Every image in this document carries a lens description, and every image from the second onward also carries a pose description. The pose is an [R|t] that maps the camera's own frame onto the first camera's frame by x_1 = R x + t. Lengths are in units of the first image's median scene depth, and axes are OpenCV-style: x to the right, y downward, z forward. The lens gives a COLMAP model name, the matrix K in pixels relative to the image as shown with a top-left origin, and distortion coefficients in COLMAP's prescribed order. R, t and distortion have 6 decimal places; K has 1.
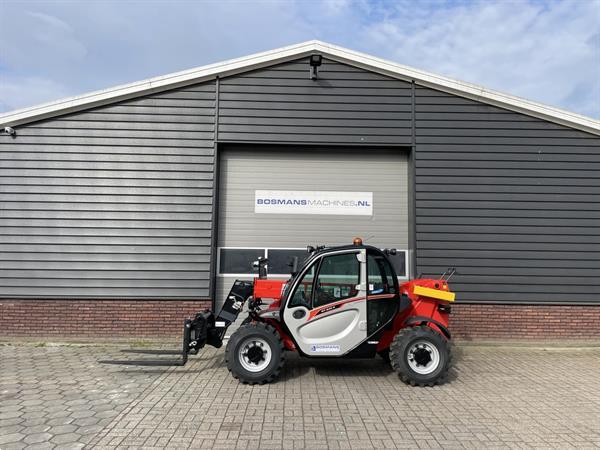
lens RADIAL K [[454.6, 0, 304.0], [0, 454.6, 218.5], [0, 0, 1]] dist [0.086892, -0.121887]
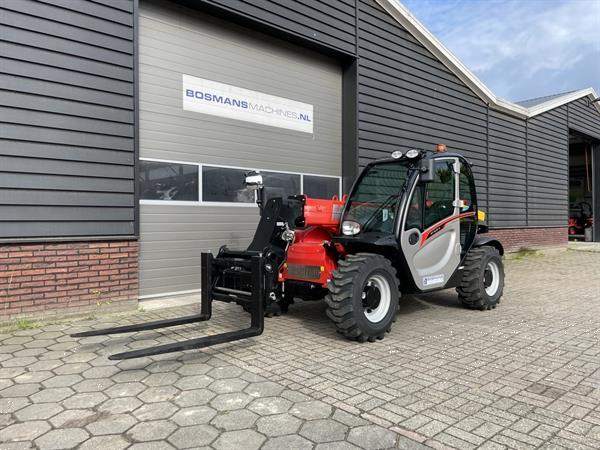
lens RADIAL K [[454.6, 0, 304.9], [0, 454.6, 218.9], [0, 0, 1]] dist [0.086892, -0.121887]
pose [[0.755114, -0.012763, 0.655469, -0.438210], [-0.052207, 0.995465, 0.079527, 0.089082], [-0.653512, -0.094272, 0.751023, 0.389063]]
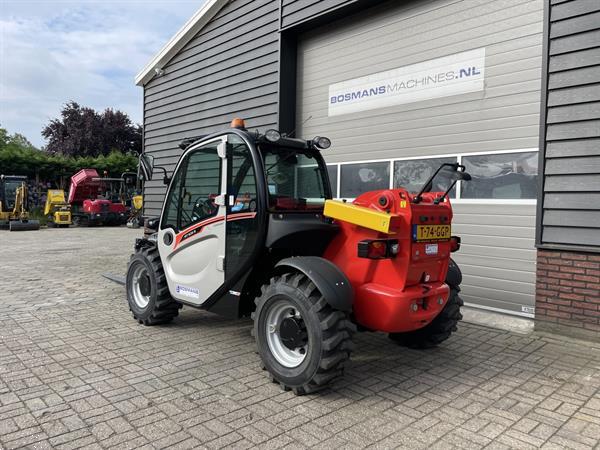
lens RADIAL K [[454.6, 0, 304.4], [0, 454.6, 219.6], [0, 0, 1]] dist [0.086892, -0.121887]
pose [[0.674646, 0.025056, -0.737716, 0.447747], [0.061650, 0.994019, 0.090141, 0.090628], [0.735562, -0.106294, 0.669067, 0.477668]]
